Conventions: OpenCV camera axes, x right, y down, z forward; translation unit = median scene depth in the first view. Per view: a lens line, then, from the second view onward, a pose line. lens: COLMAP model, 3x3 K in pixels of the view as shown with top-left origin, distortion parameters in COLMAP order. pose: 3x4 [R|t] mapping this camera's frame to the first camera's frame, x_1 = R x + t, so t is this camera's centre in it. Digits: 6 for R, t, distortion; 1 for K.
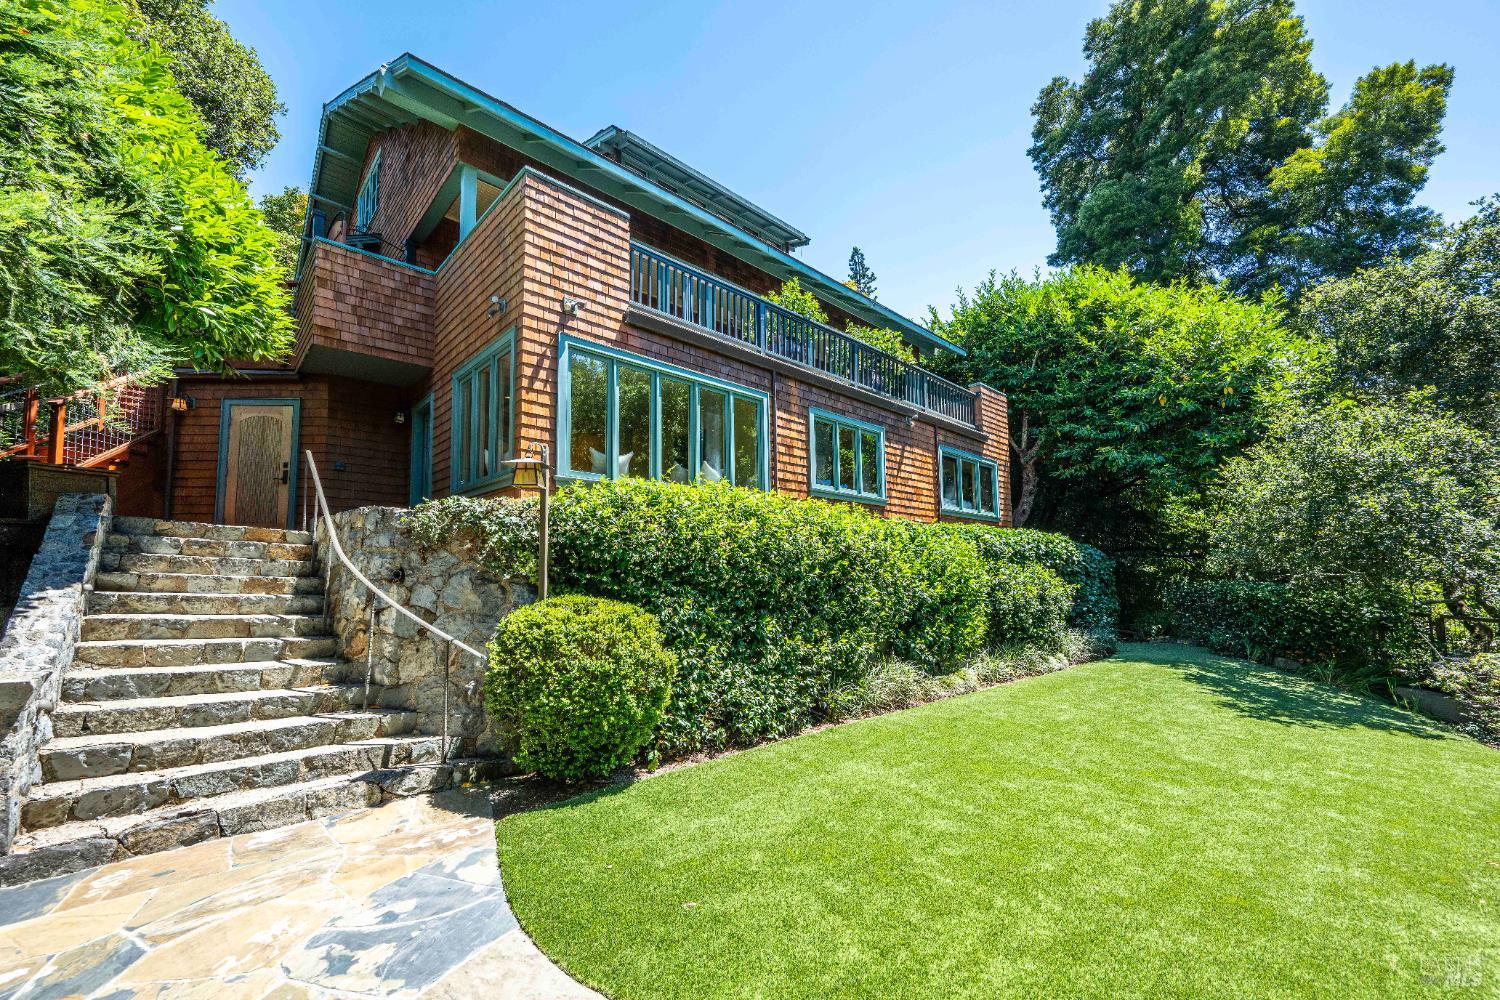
lens RADIAL K [[603.4, 0, 706.7], [0, 603.4, 519.6], [0, 0, 1]] dist [-0.000451, 0.000510]
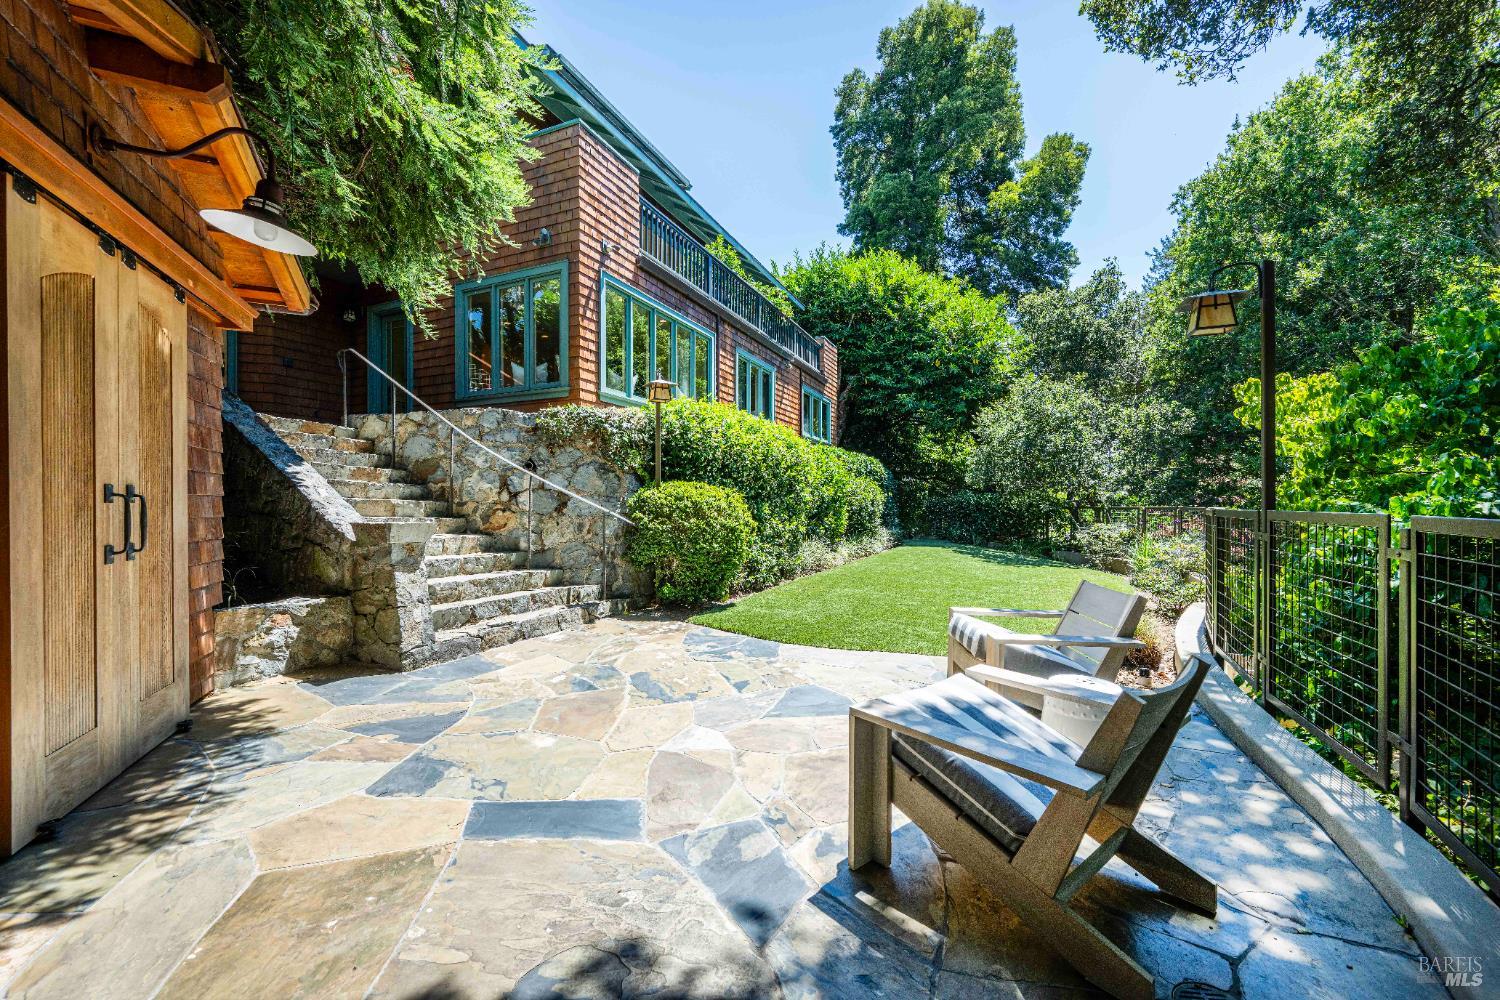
lens RADIAL K [[602.4, 0, 750.0], [0, 602.4, 500.0], [0, 0, 1]] dist [0.010469, 0.000206]
pose [[0.910271, -0.003462, 0.413999, -0.328117], [-0.033557, 0.996058, 0.082113, 0.024633], [-0.412651, -0.088638, 0.906566, -0.170019]]
